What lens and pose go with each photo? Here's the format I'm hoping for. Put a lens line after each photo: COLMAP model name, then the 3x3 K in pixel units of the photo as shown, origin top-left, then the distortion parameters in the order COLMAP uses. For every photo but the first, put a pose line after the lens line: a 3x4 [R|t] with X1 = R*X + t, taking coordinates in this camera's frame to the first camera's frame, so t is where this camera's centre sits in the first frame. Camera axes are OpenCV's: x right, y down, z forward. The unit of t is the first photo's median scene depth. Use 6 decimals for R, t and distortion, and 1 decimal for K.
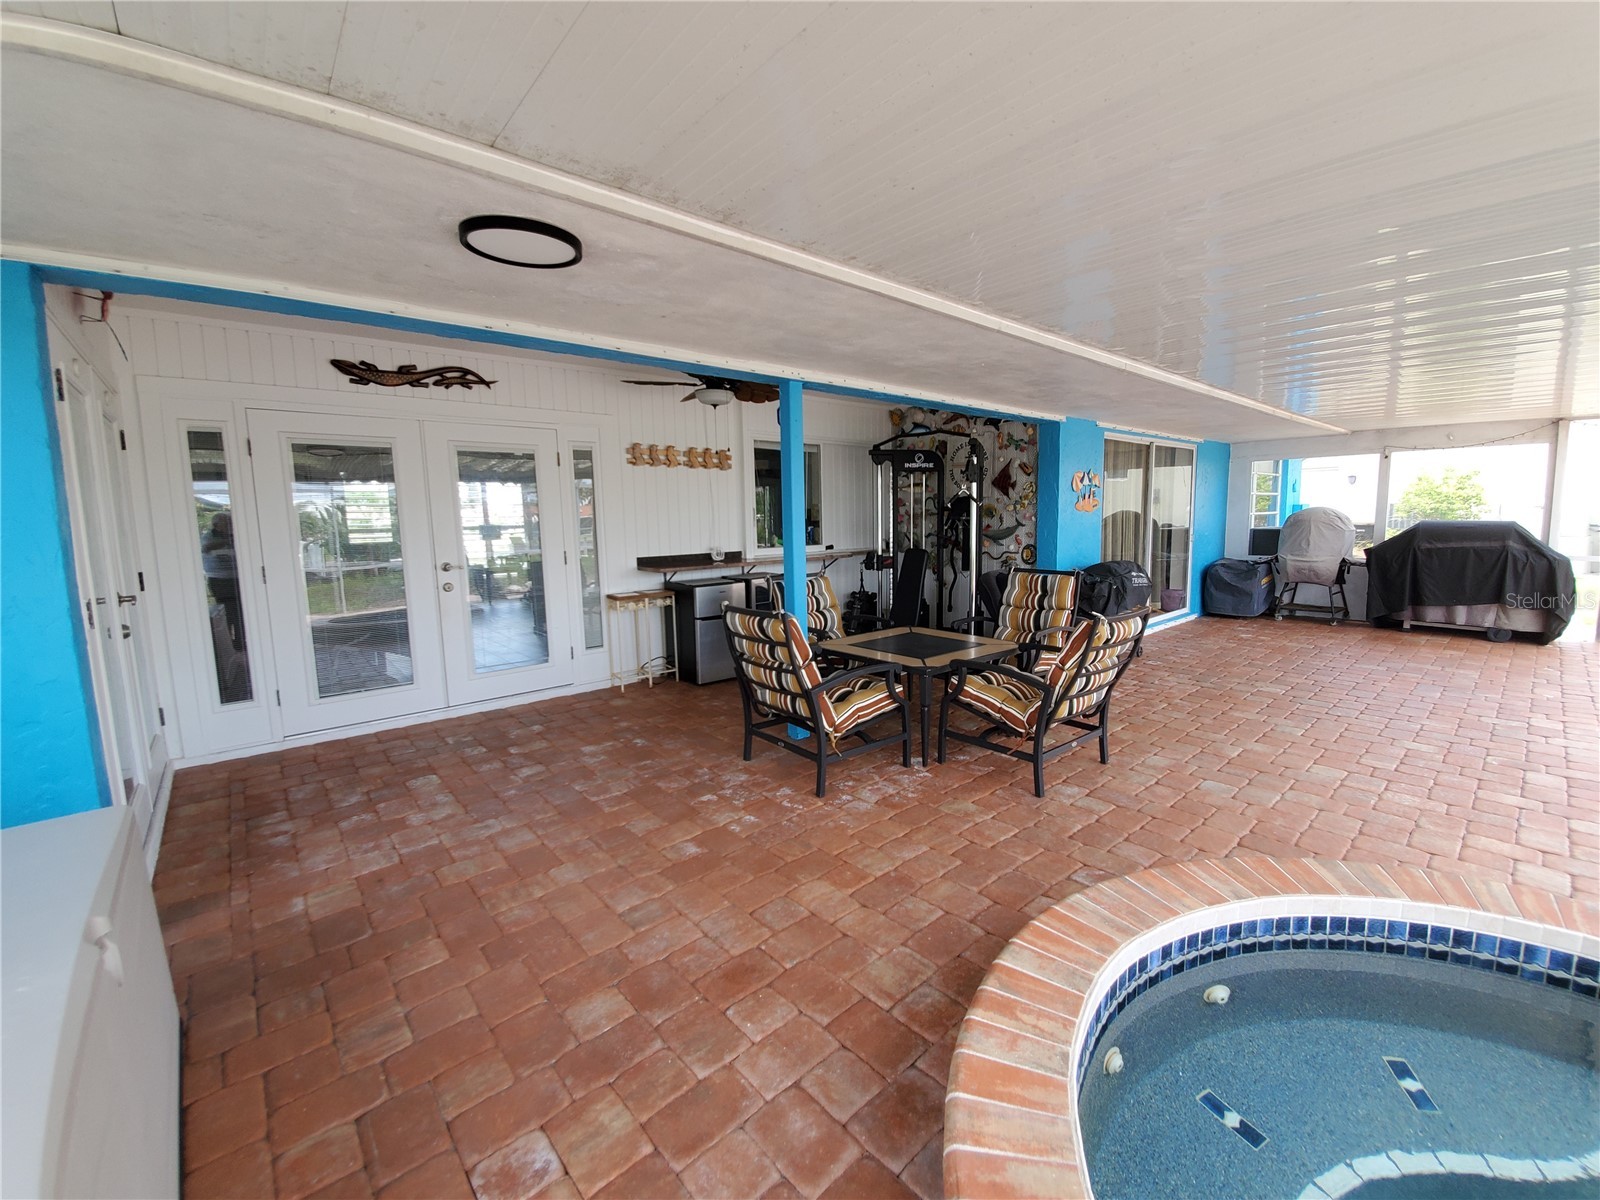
lens RADIAL K [[649.0, 0, 822.2], [0, 649.0, 592.8], [0, 0, 1]] dist [0.014459, -0.019403]
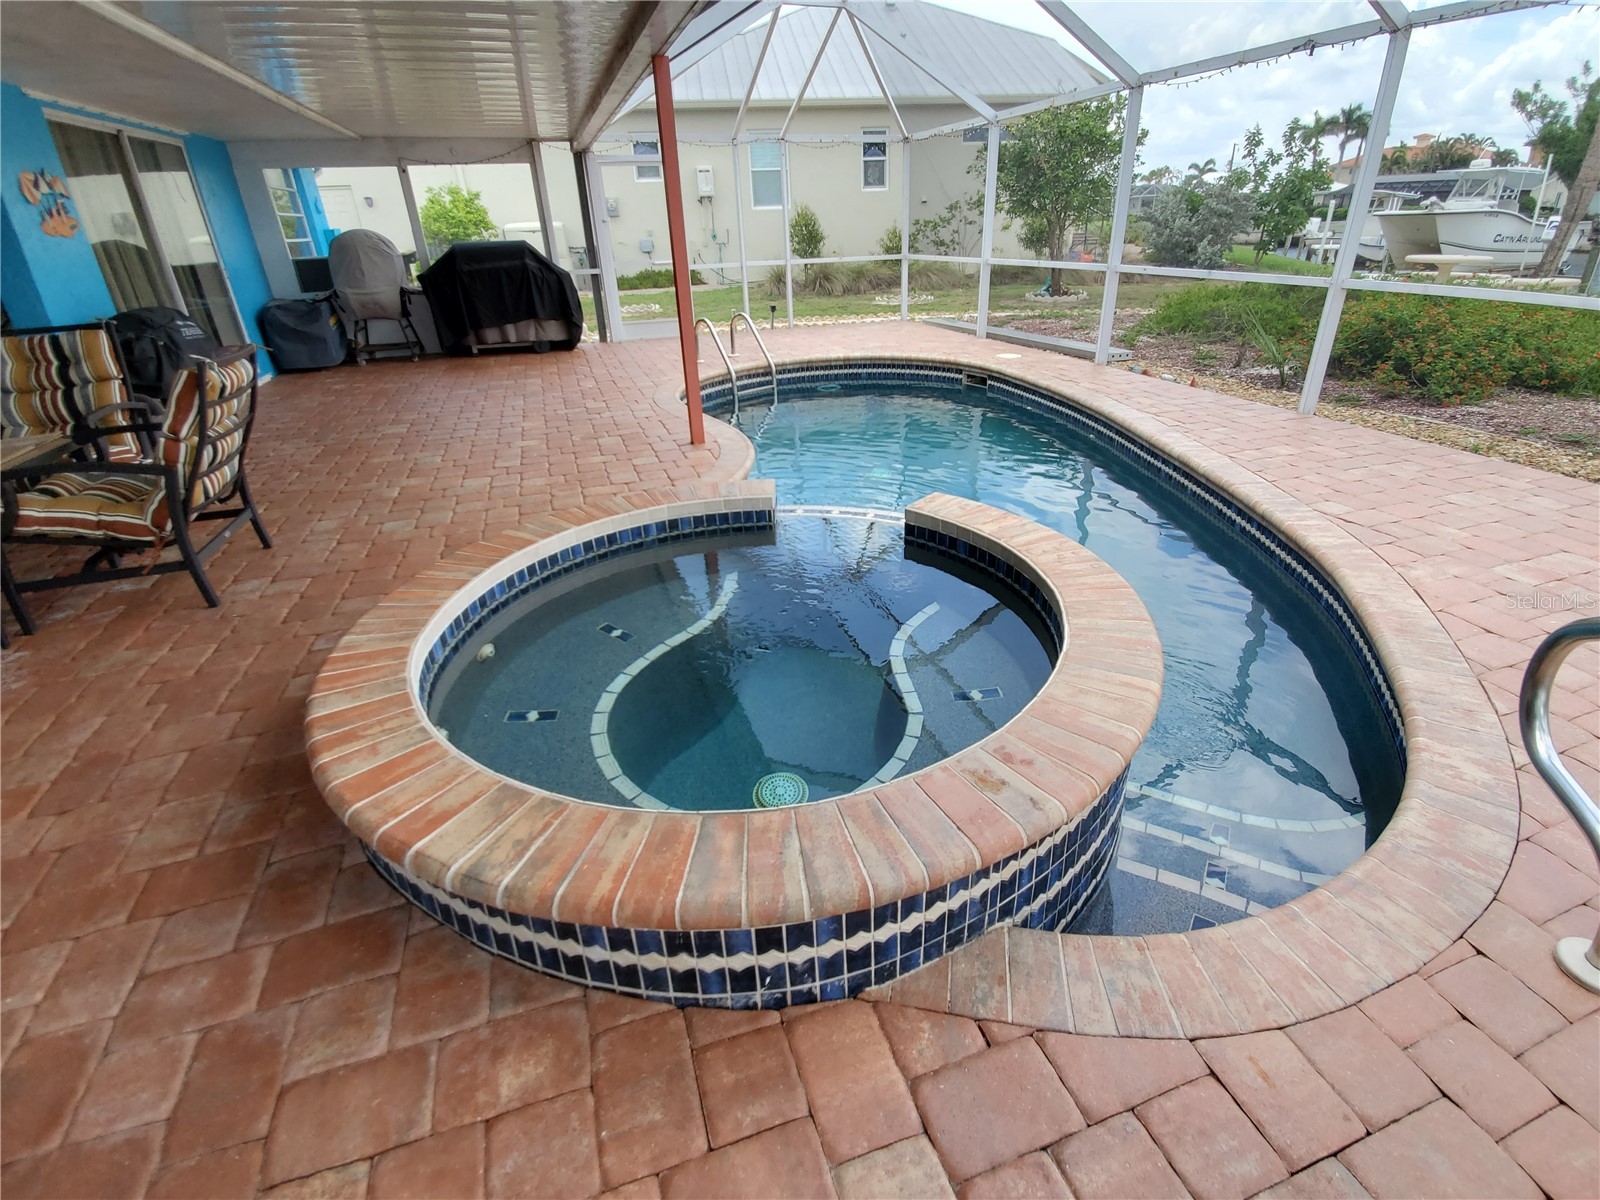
lens RADIAL K [[747.5, 0, 810.6], [0, 747.5, 595.0], [0, 0, 1]] dist [0.020513, -0.021783]
pose [[0.390404, -0.402107, 0.828188, -0.121364], [0.132509, 0.914750, 0.381671, 0.038685], [-0.911058, -0.039263, 0.410405, -0.041709]]
